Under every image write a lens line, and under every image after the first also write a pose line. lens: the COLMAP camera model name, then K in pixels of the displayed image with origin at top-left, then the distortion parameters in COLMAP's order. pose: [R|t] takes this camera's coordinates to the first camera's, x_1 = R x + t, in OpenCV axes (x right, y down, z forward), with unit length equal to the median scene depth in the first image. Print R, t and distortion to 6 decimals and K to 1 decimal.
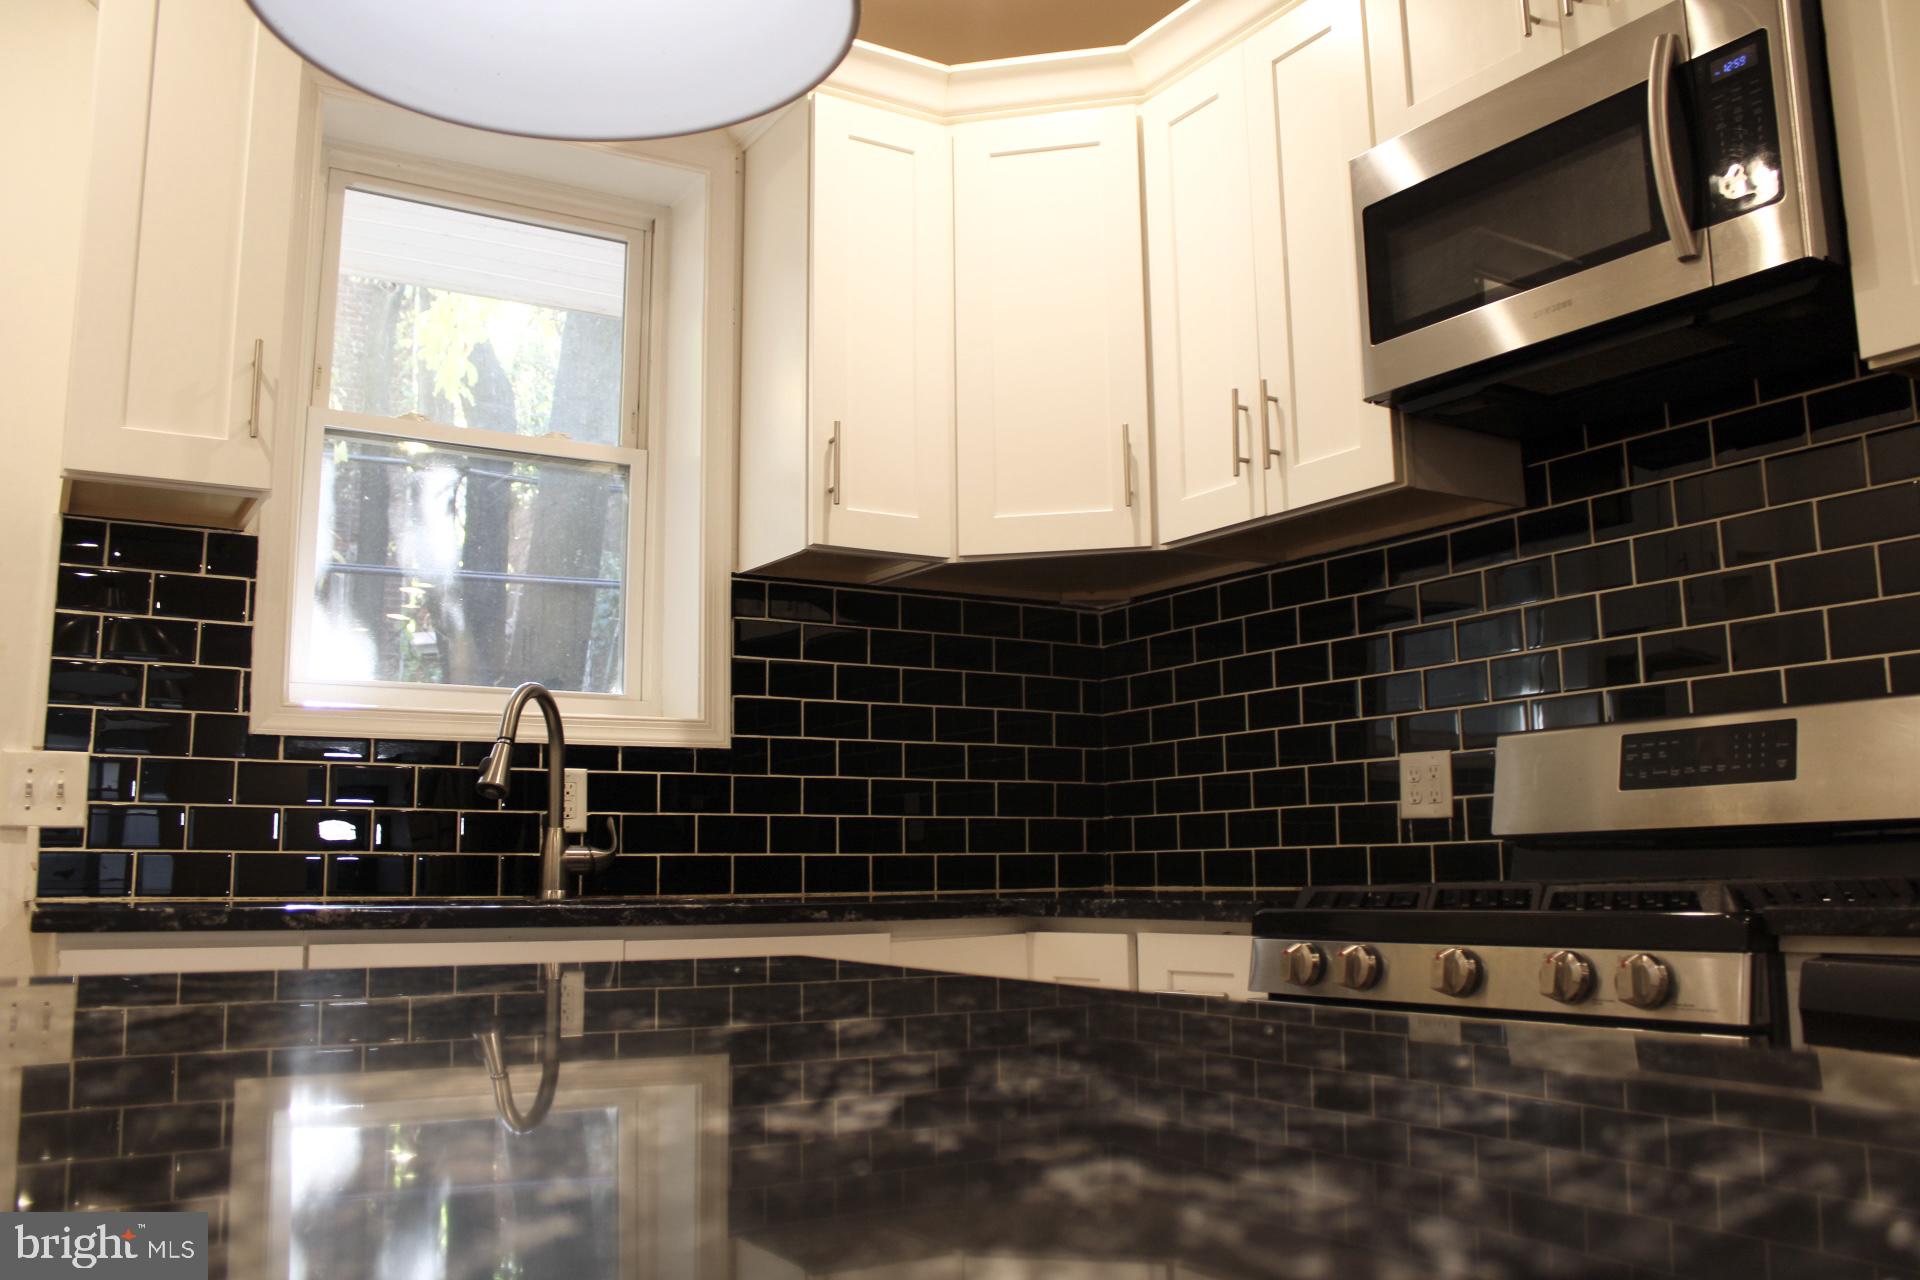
lens RADIAL K [[1587.4, 0, 966.9], [0, 1587.4, 631.4], [0, 0, 1]] dist [-0.158899, 0.138502]
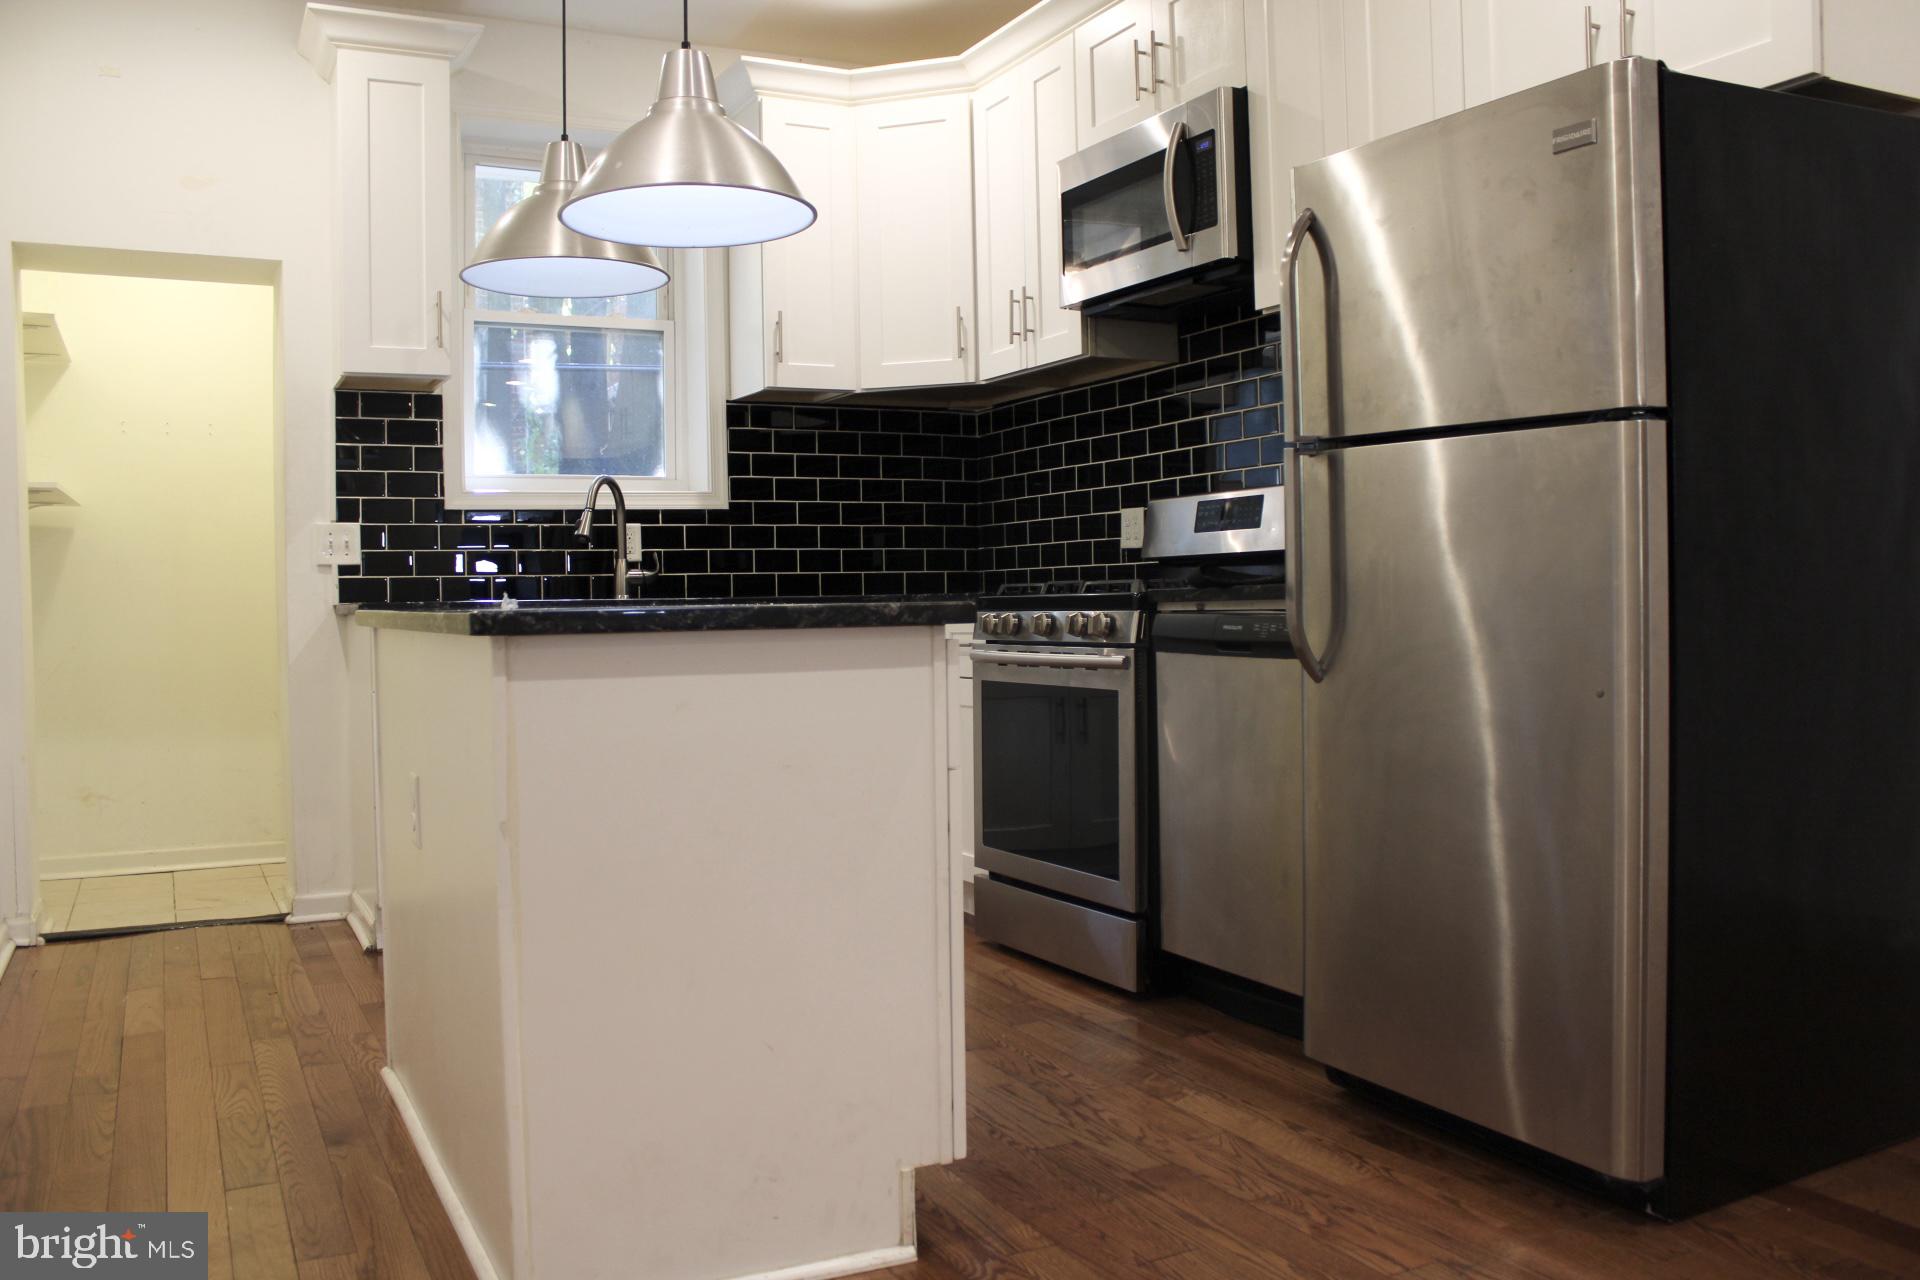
lens RADIAL K [[1587.4, 0, 966.9], [0, 1587.4, 631.4], [0, 0, 1]] dist [-0.158899, 0.138502]
pose [[0.996768, -0.005315, -0.080158, 0.245118], [0.018646, 0.985866, 0.166493, -0.074322], [0.078140, -0.167450, 0.982779, -0.659493]]
